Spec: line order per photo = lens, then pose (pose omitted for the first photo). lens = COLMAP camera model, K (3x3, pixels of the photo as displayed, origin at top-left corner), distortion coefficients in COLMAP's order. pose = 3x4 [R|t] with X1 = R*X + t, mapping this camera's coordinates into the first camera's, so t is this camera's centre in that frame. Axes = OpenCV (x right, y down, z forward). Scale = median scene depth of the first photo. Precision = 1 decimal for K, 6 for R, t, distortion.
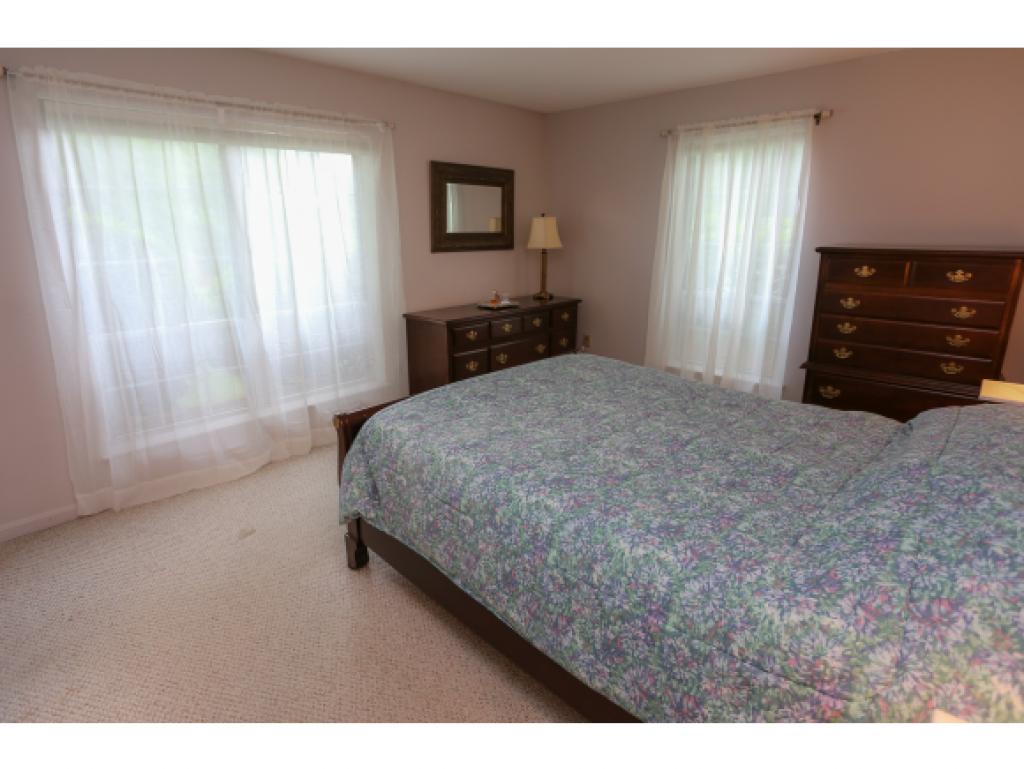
lens RADIAL K [[506.6, 0, 507.8], [0, 506.6, 387.2], [0, 0, 1]] dist [-0.056923, 0.028434]
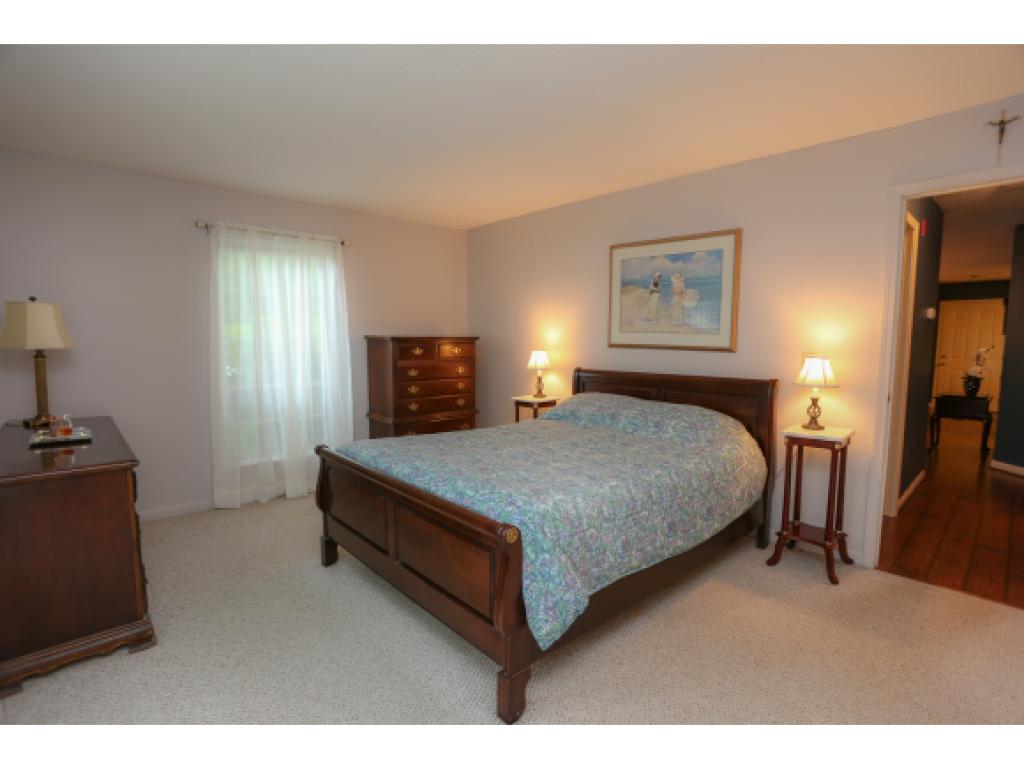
lens RADIAL K [[506.6, 0, 507.8], [0, 506.6, 387.2], [0, 0, 1]] dist [-0.056923, 0.028434]
pose [[0.103980, -0.107557, 0.988746, -0.751451], [0.282671, 0.956335, 0.074305, -0.153883], [-0.953565, 0.271764, 0.129843, 0.520140]]
